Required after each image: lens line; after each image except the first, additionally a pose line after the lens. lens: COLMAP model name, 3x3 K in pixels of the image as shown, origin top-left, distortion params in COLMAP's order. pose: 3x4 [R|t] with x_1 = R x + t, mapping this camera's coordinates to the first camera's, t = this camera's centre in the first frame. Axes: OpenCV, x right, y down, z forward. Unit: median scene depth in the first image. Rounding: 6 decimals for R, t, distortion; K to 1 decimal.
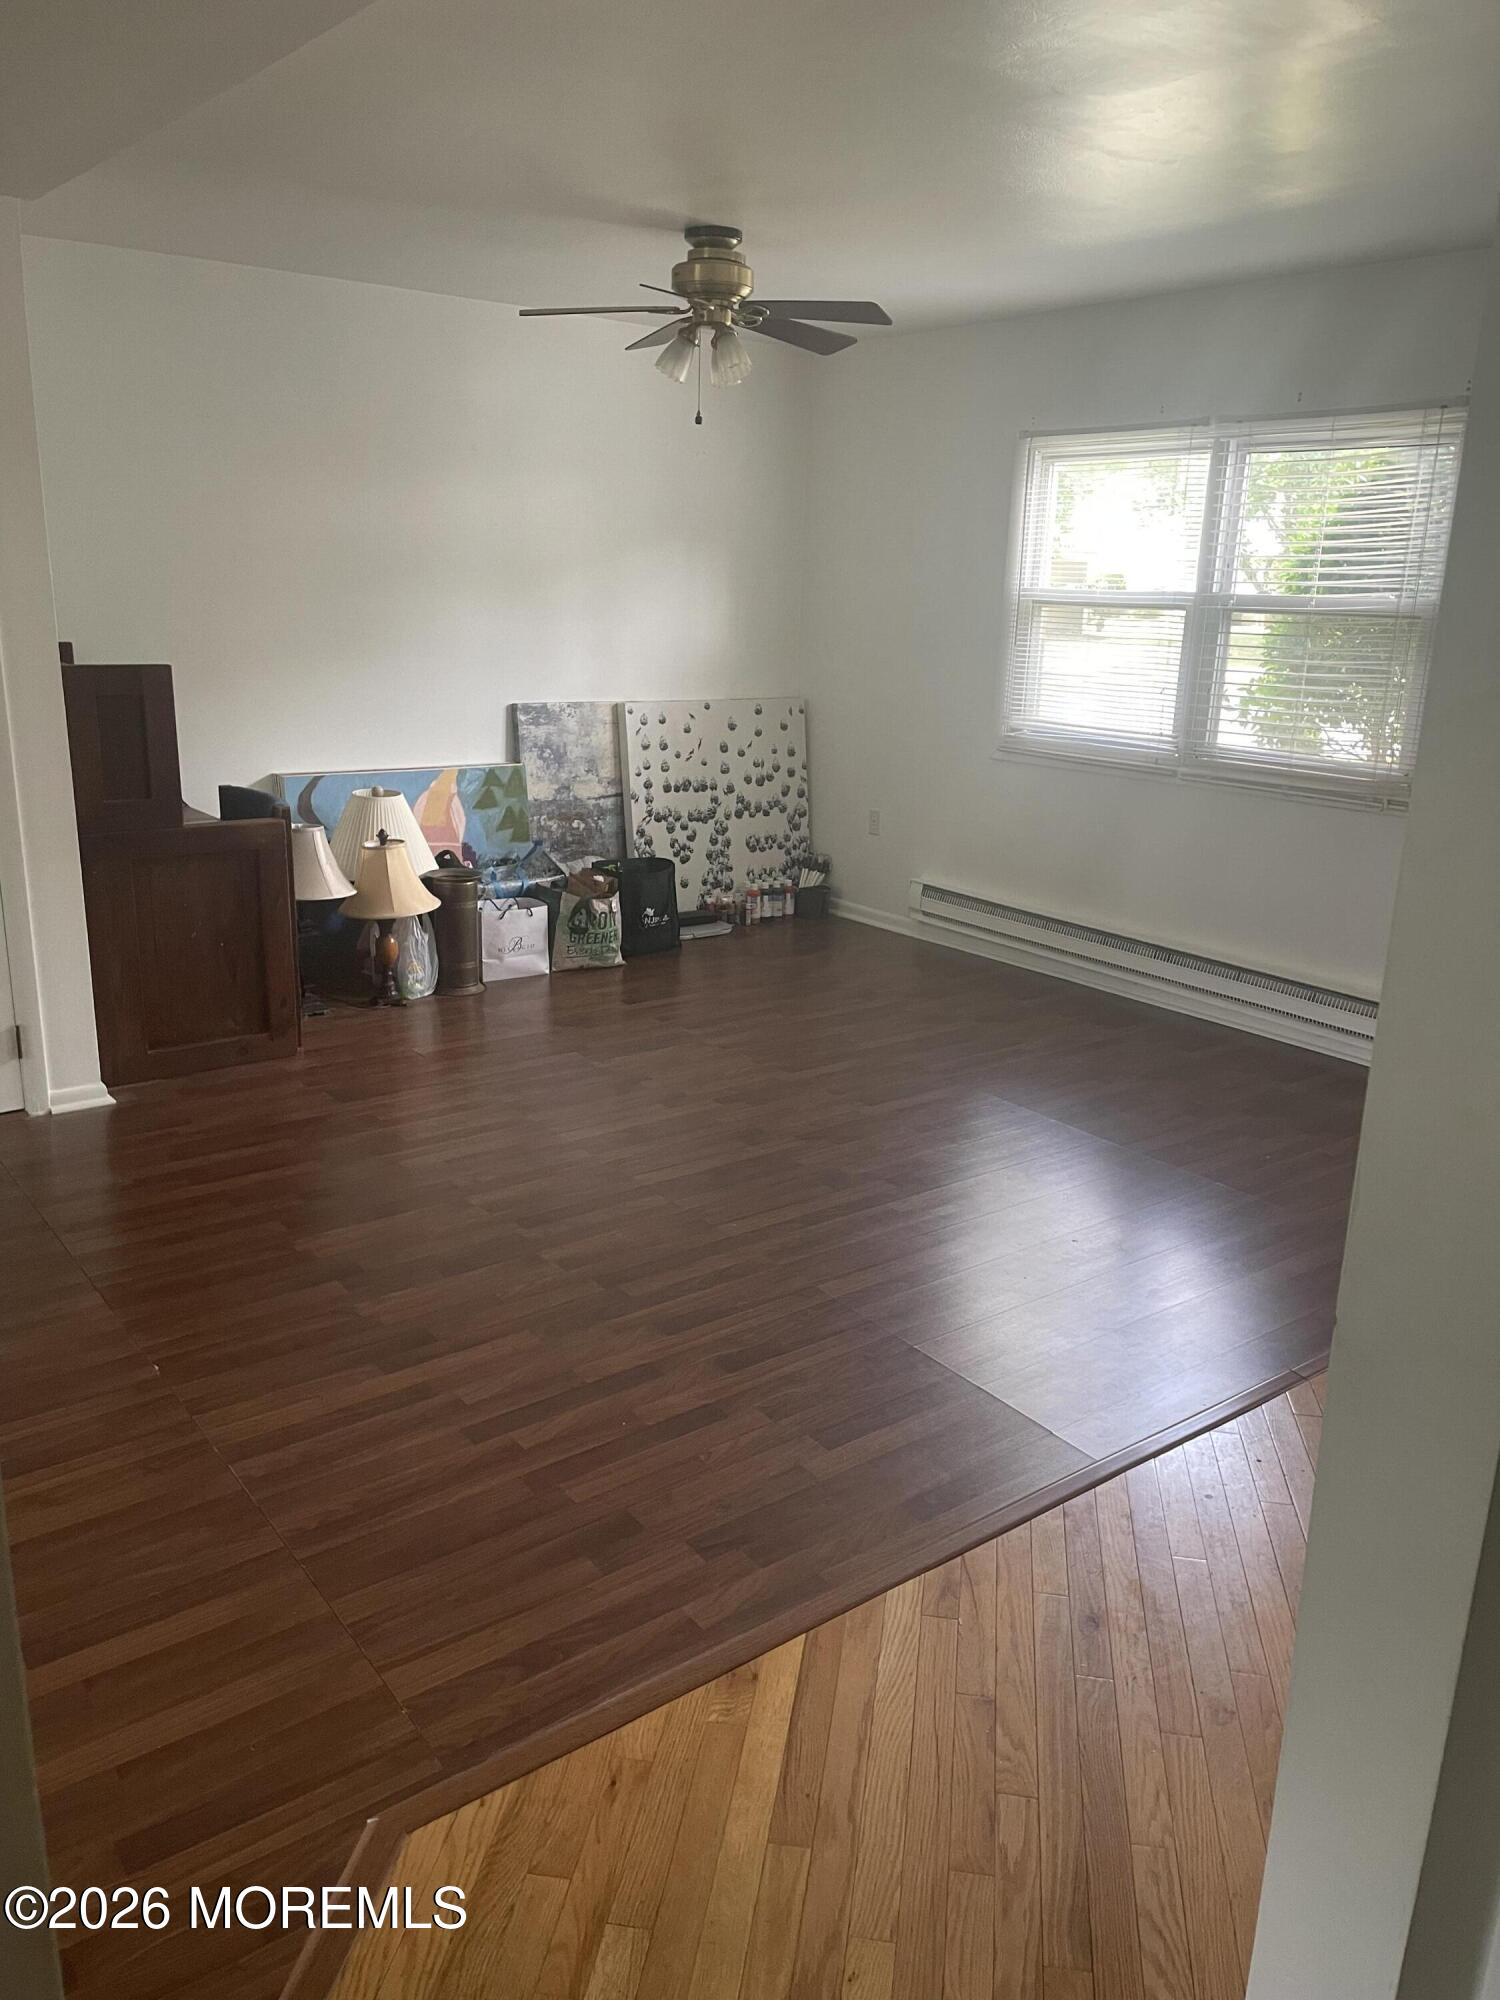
lens RADIAL K [[1508.6, 0, 779.7], [0, 1508.6, 998.1], [0, 0, 1]] dist [0.098939, -0.126412]
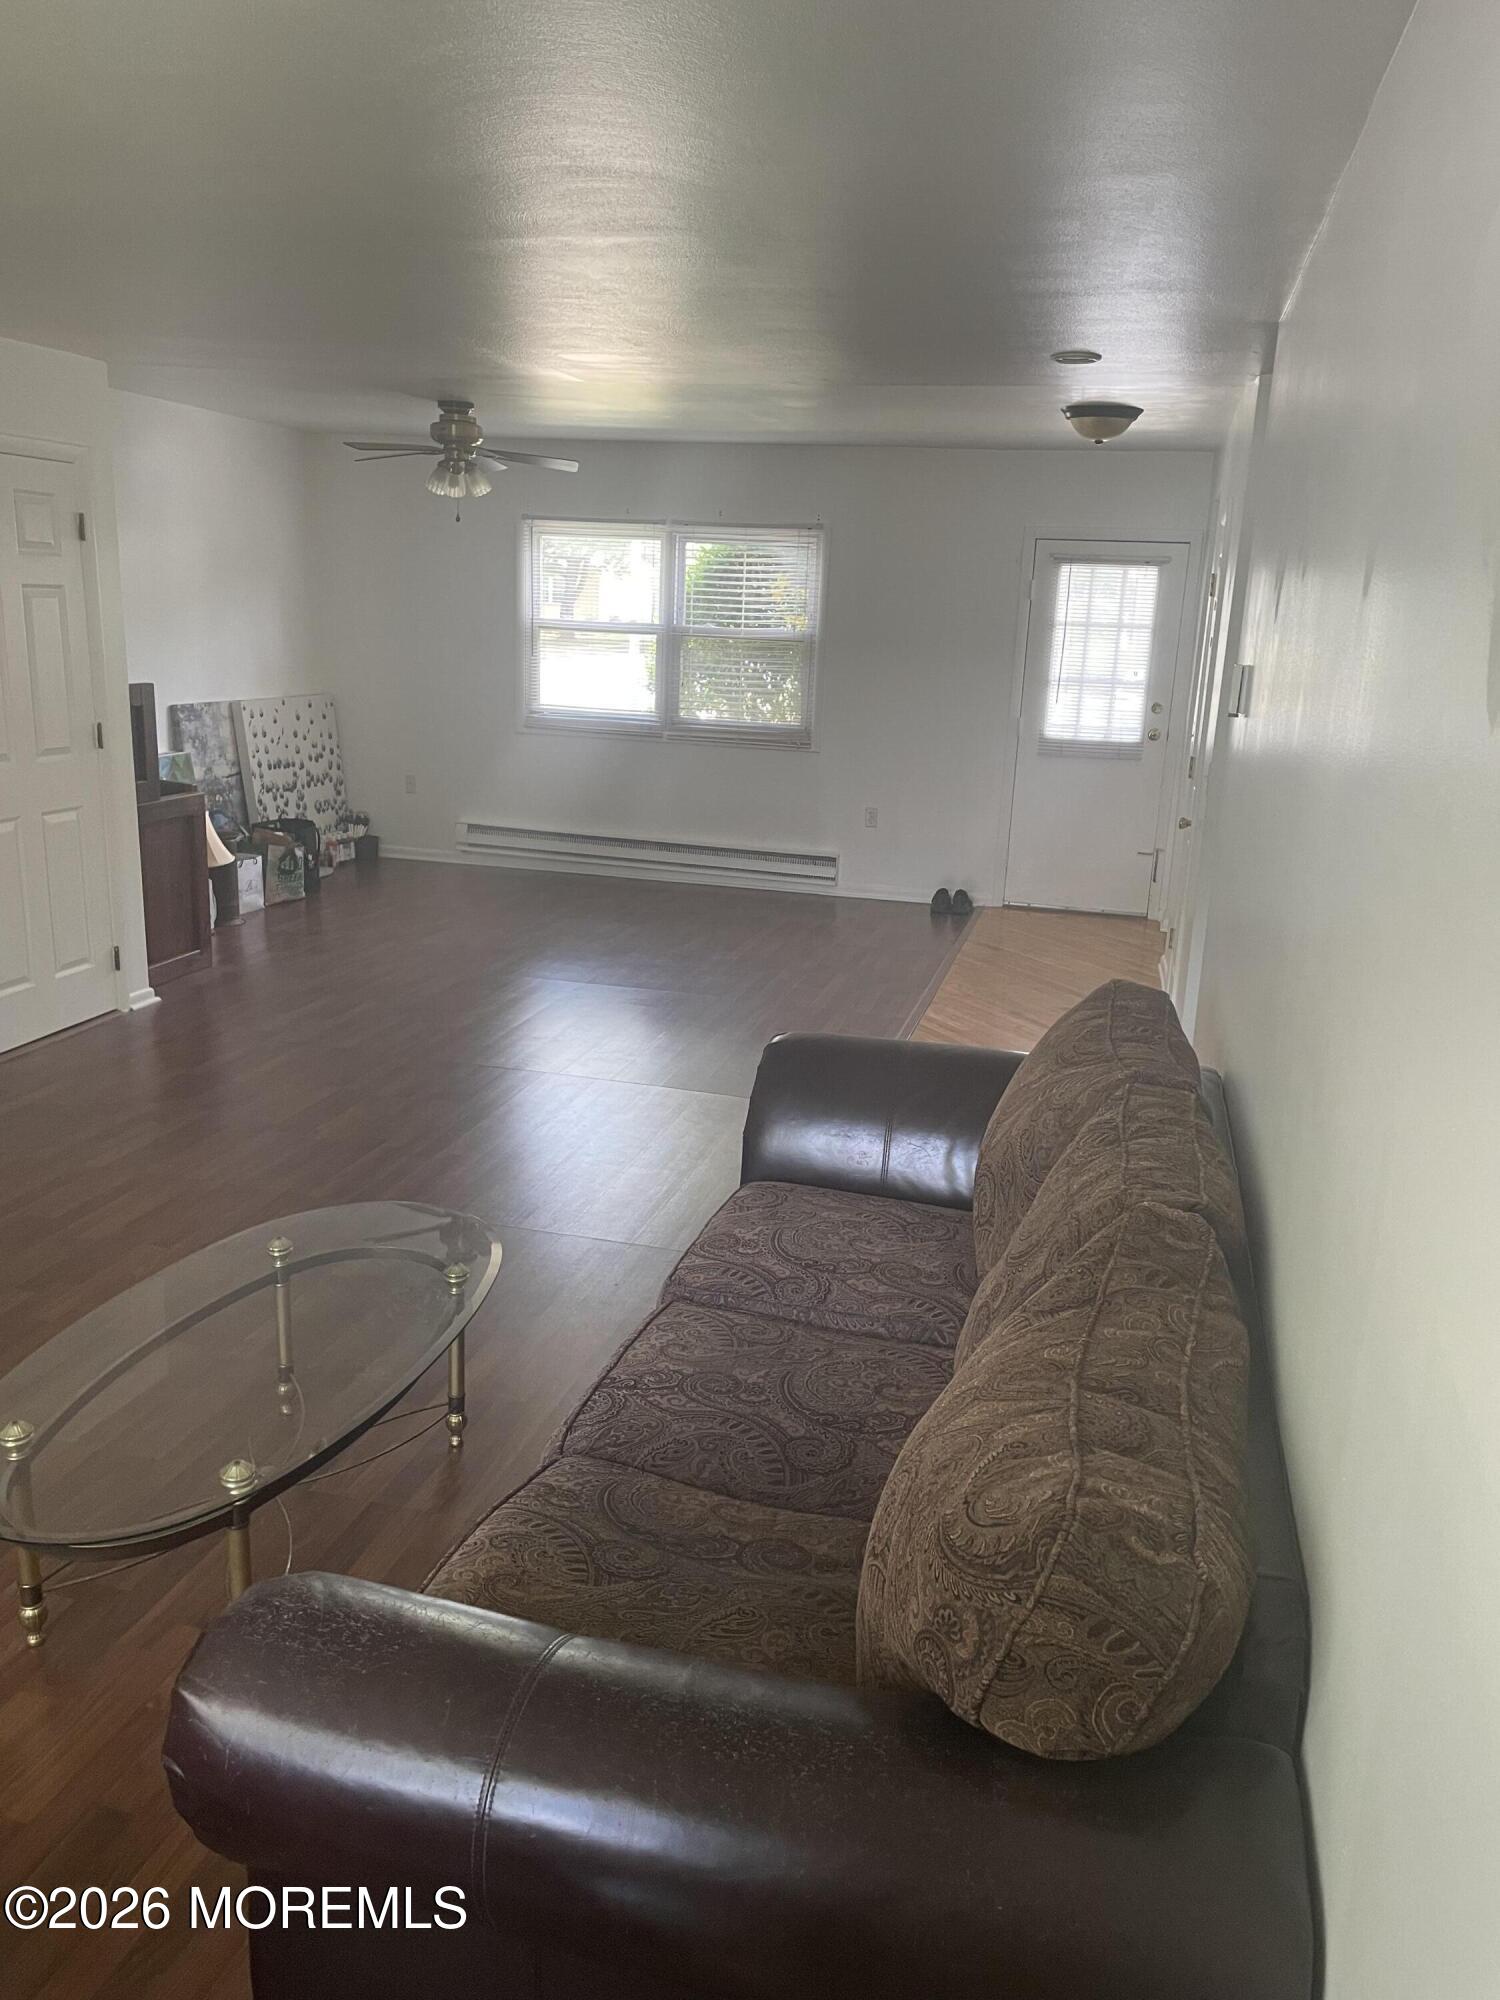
lens RADIAL K [[1508.6, 0, 779.7], [0, 1508.6, 998.1], [0, 0, 1]] dist [0.098939, -0.126412]
pose [[0.779567, -0.153703, 0.607166, -0.564376], [0.148874, 0.987110, 0.058740, 0.045883], [-0.608369, 0.044600, 0.792400, -0.295834]]
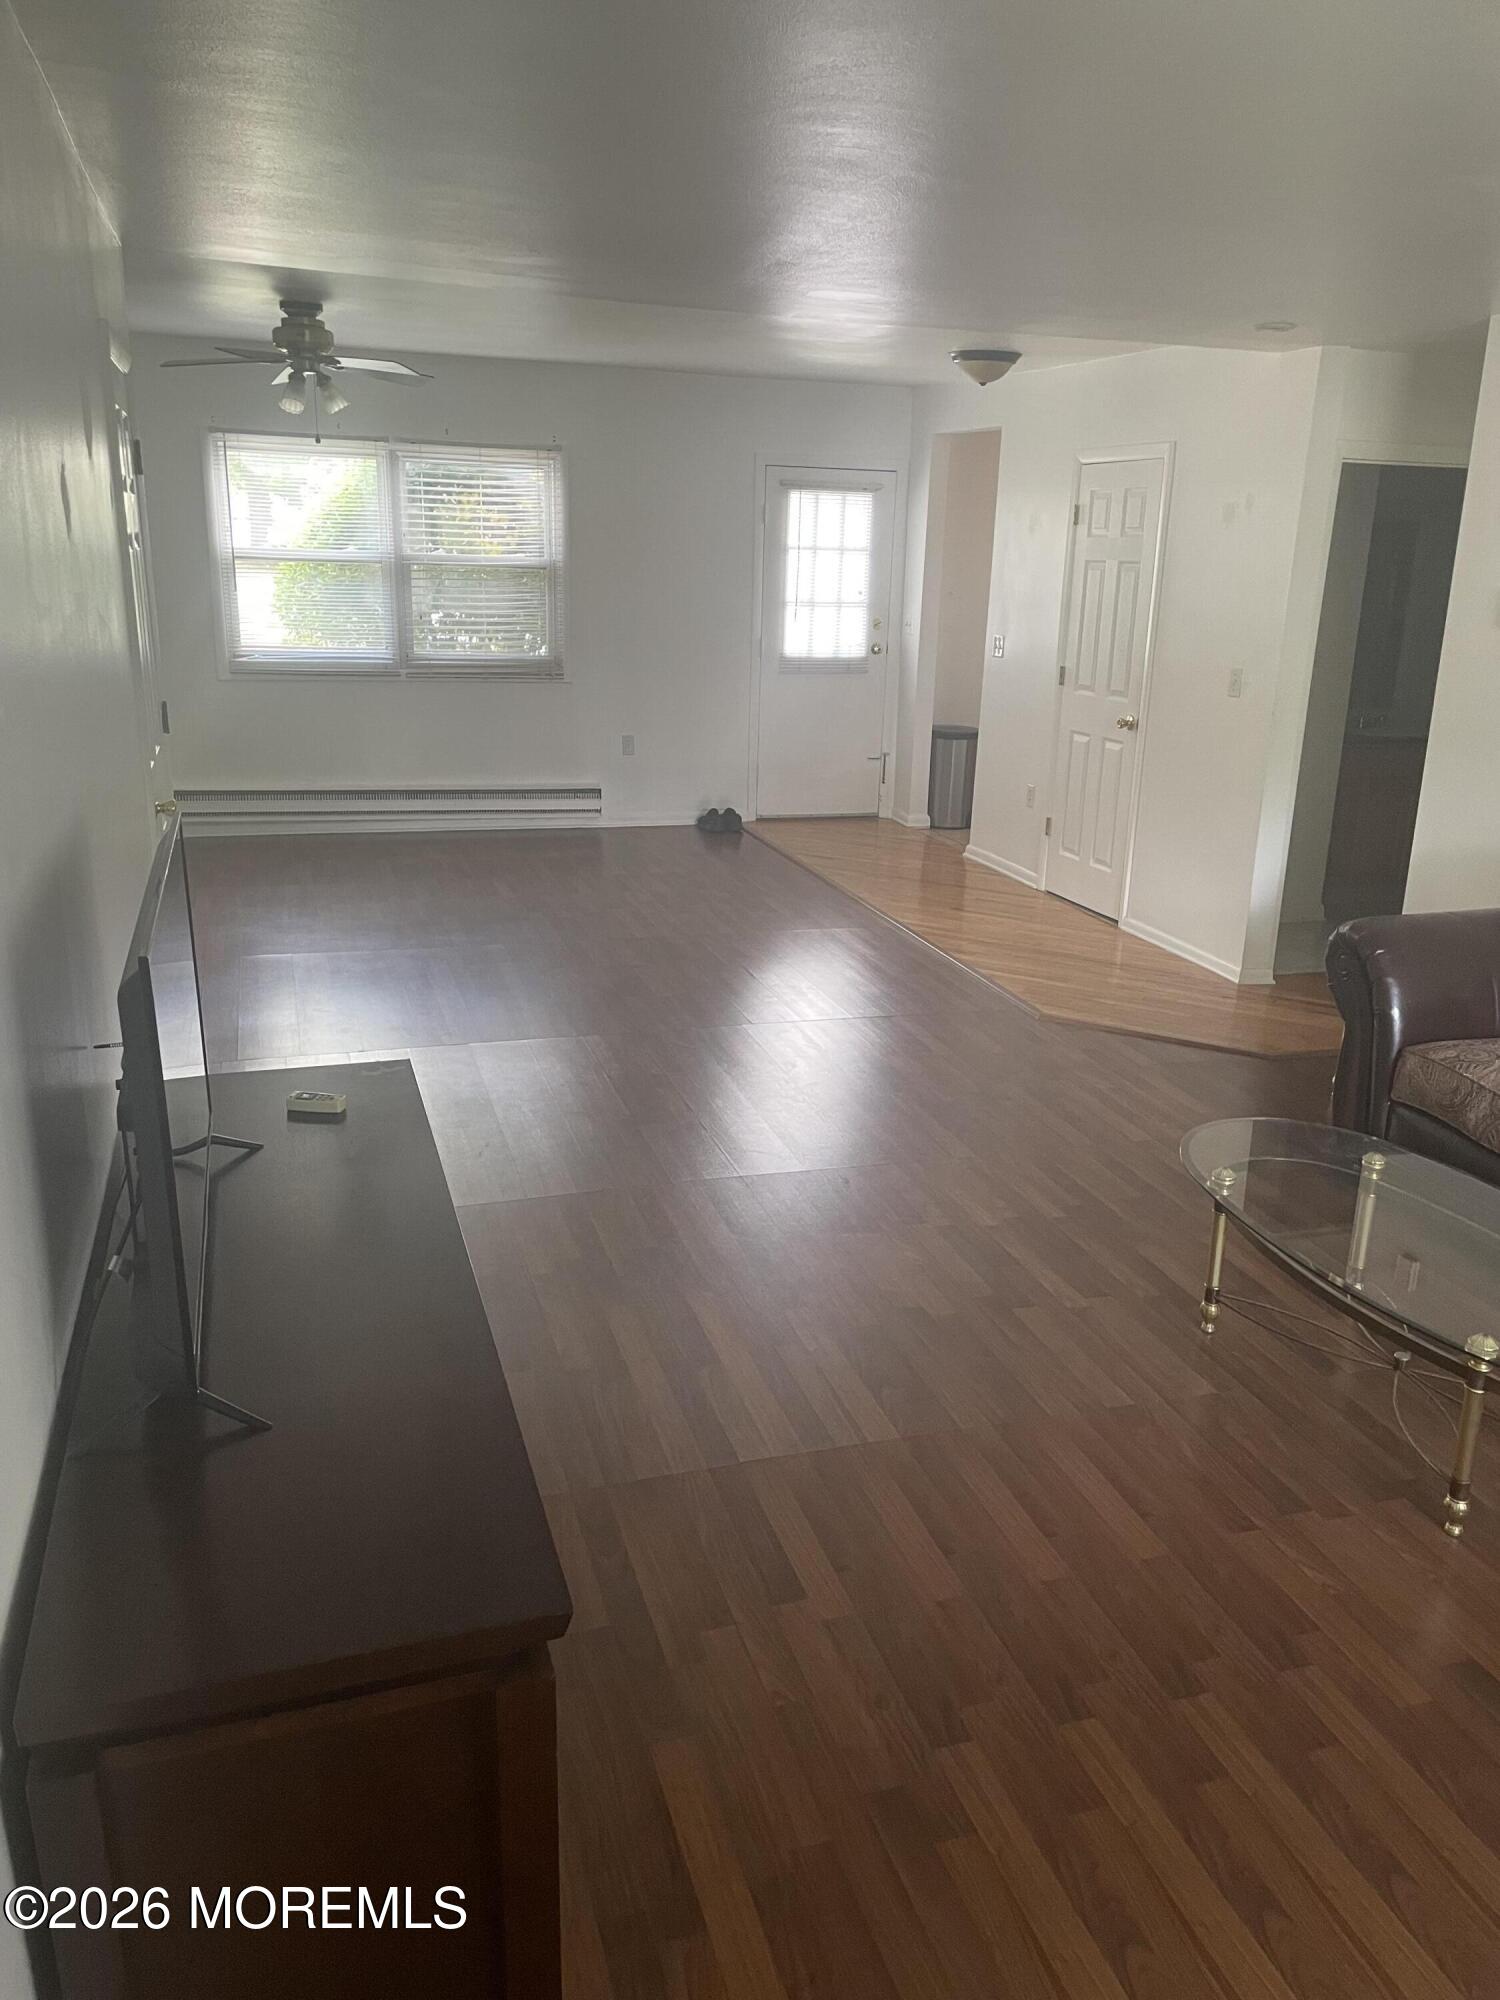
lens RADIAL K [[1508.6, 0, 779.7], [0, 1508.6, 998.1], [0, 0, 1]] dist [0.098939, -0.126412]
pose [[0.334782, -0.288815, 0.896943, -0.890158], [0.231876, 0.947851, 0.218660, -0.071749], [-0.913320, 0.134776, 0.384293, 0.100384]]
